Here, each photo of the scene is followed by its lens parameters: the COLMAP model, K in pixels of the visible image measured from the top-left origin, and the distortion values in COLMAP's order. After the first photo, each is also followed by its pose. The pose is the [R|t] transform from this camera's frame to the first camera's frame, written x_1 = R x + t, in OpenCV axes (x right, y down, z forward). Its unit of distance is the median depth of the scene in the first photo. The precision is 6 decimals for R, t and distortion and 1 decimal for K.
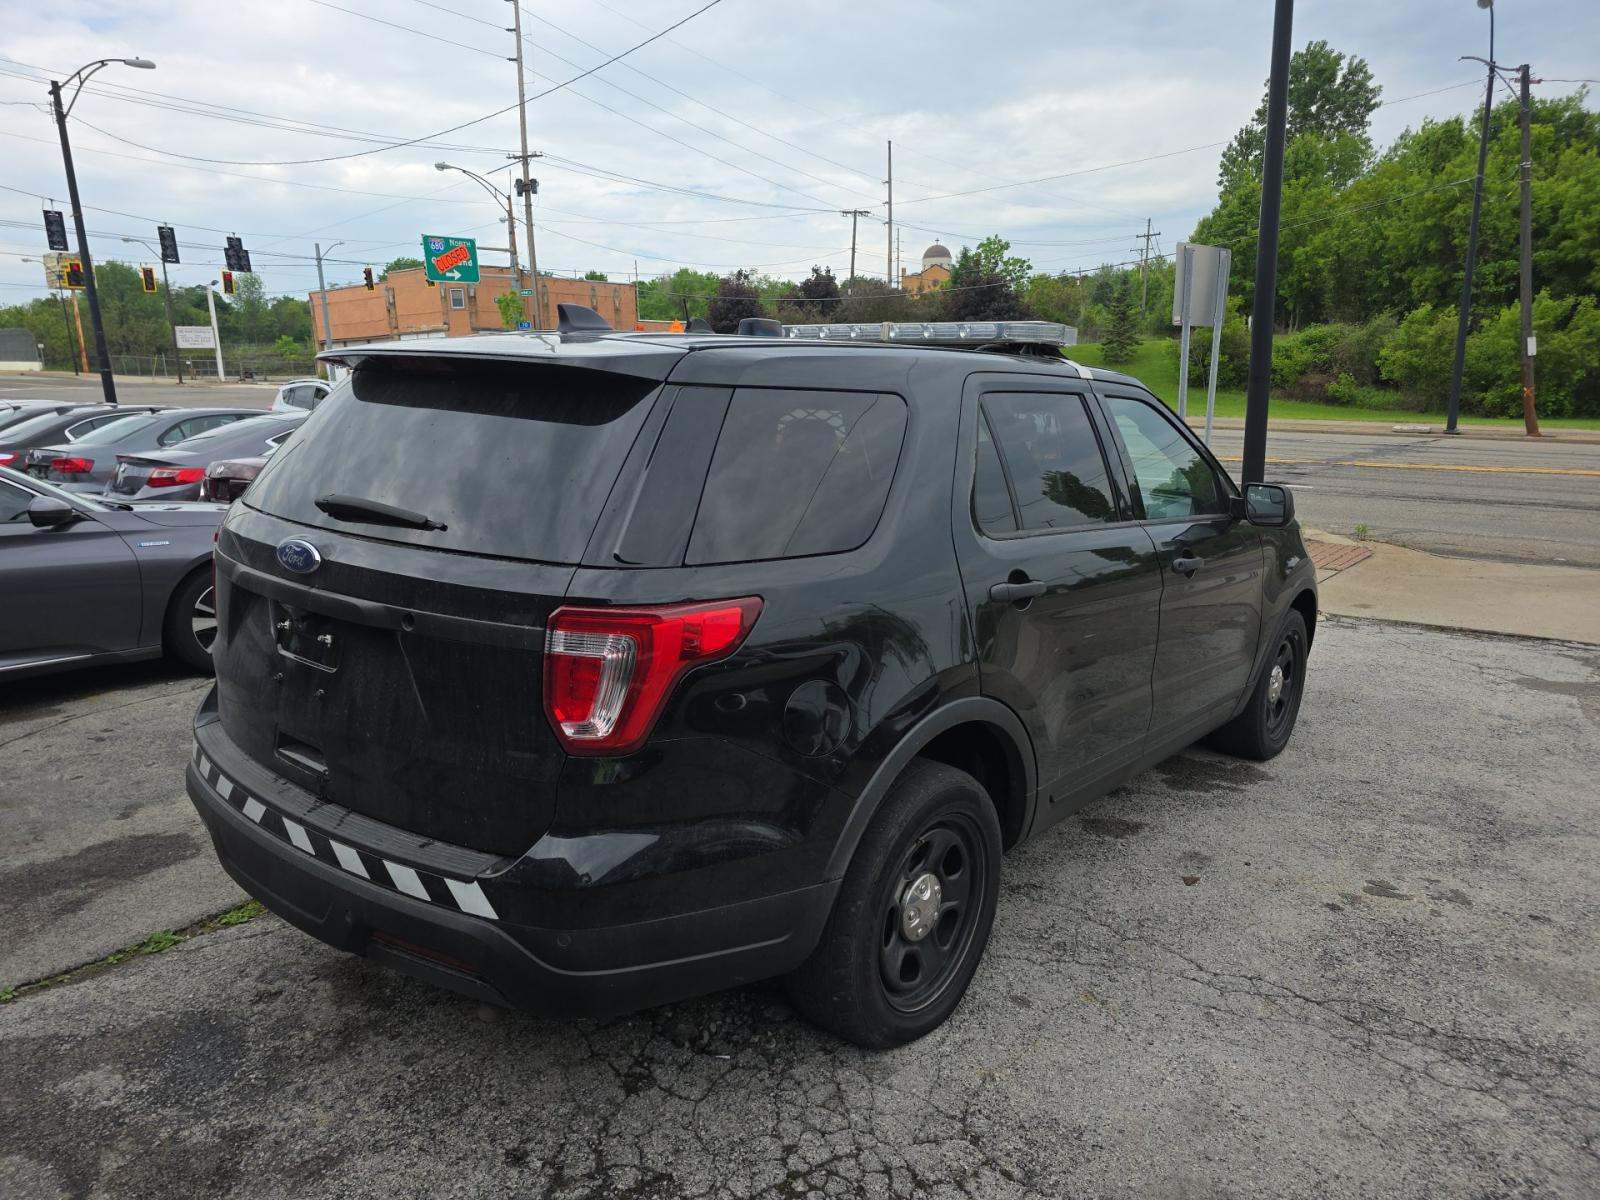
lens RADIAL K [[1076.3, 0, 804.3], [0, 1076.3, 609.6], [0, 0, 1]] dist [0.032512, -0.028670]
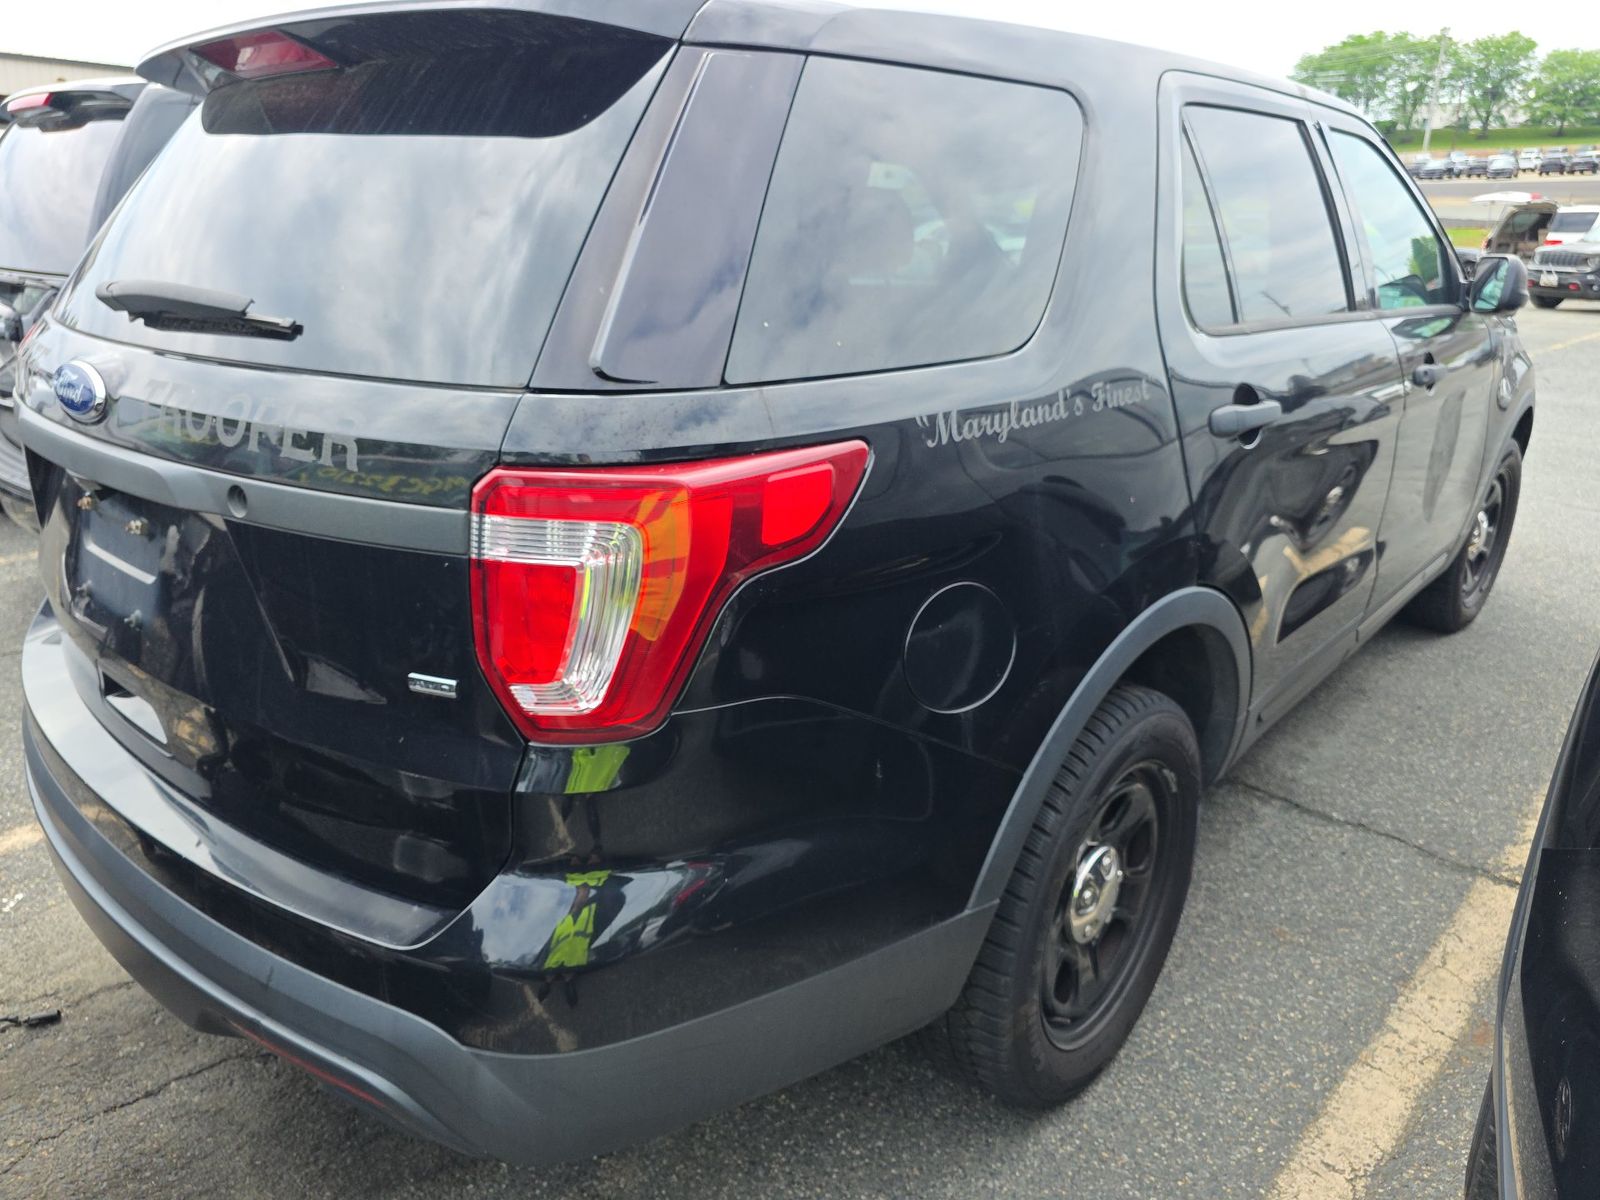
lens RADIAL K [[1218.4, 0, 800.0], [0, 1218.4, 600.0], [0, 0, 1]] dist [-0.006109, -0.002696]
pose [[0.998505, -0.017049, -0.051927, -0.047008], [0.023481, 0.991765, 0.125899, -0.011089], [0.049352, -0.126931, 0.990683, 0.400288]]
